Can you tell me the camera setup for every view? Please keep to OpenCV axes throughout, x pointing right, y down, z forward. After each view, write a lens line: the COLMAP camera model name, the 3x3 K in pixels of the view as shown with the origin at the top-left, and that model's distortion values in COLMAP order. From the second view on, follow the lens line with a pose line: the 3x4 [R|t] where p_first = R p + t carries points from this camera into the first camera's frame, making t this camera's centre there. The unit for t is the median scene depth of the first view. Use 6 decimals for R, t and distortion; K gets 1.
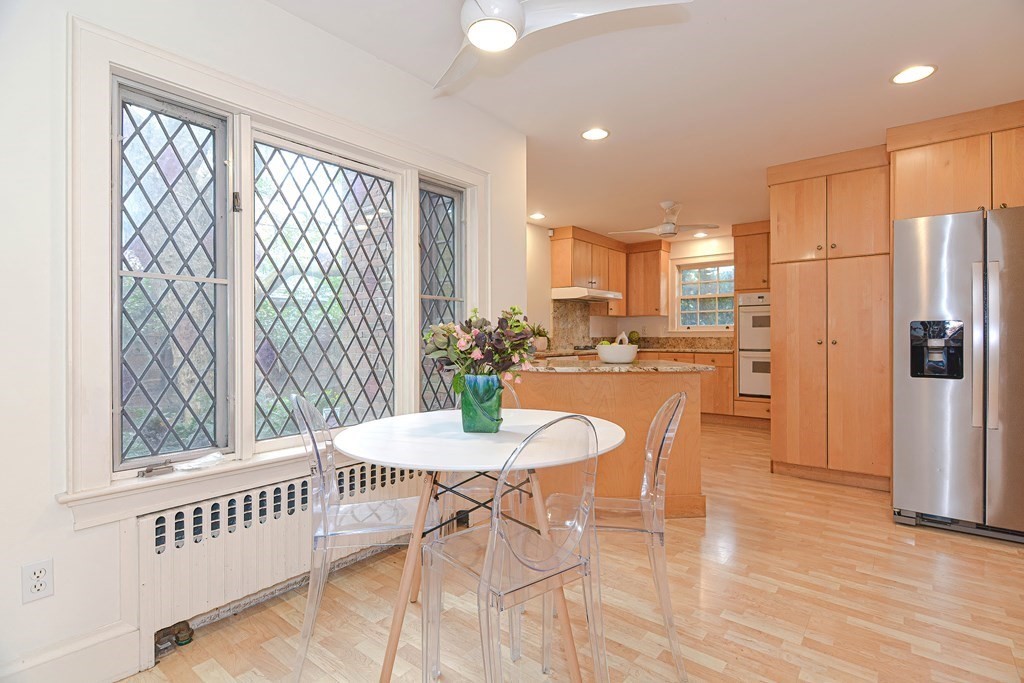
lens RADIAL K [[499.2, 0, 517.8], [0, 499.2, 339.6], [0, 0, 1]] dist [-0.002750, -0.001581]
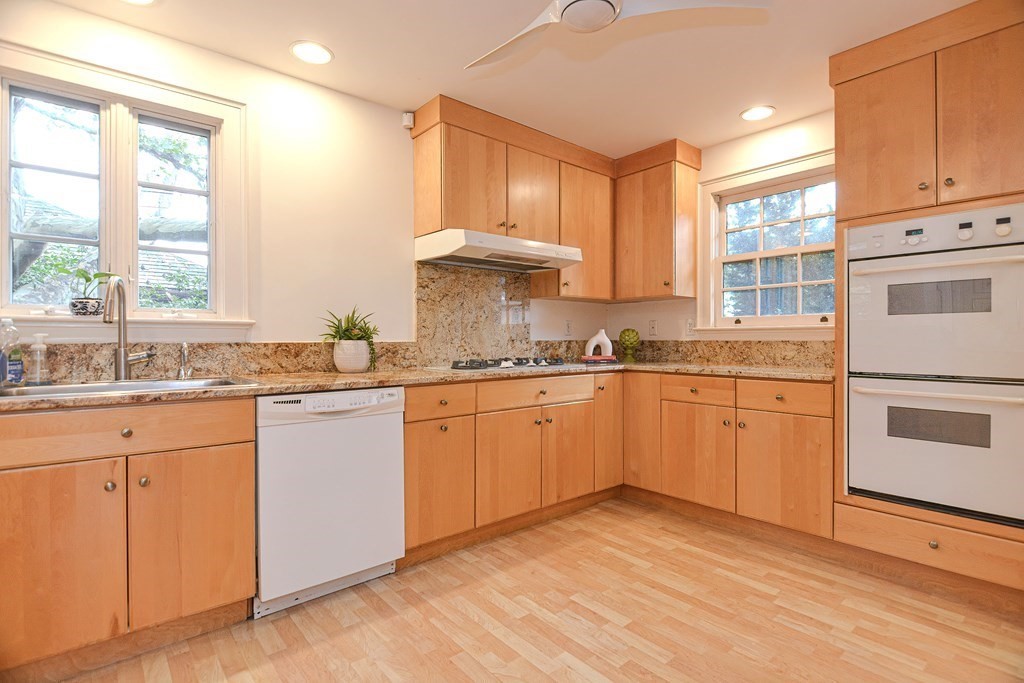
lens RADIAL K [[499.2, 0, 517.8], [0, 499.2, 339.6], [0, 0, 1]] dist [-0.002750, -0.001581]
pose [[0.980874, 0.001082, -0.194641, 0.236447], [-0.001711, 0.999994, -0.003065, -0.004229], [0.194637, 0.003340, 0.980870, 0.505330]]
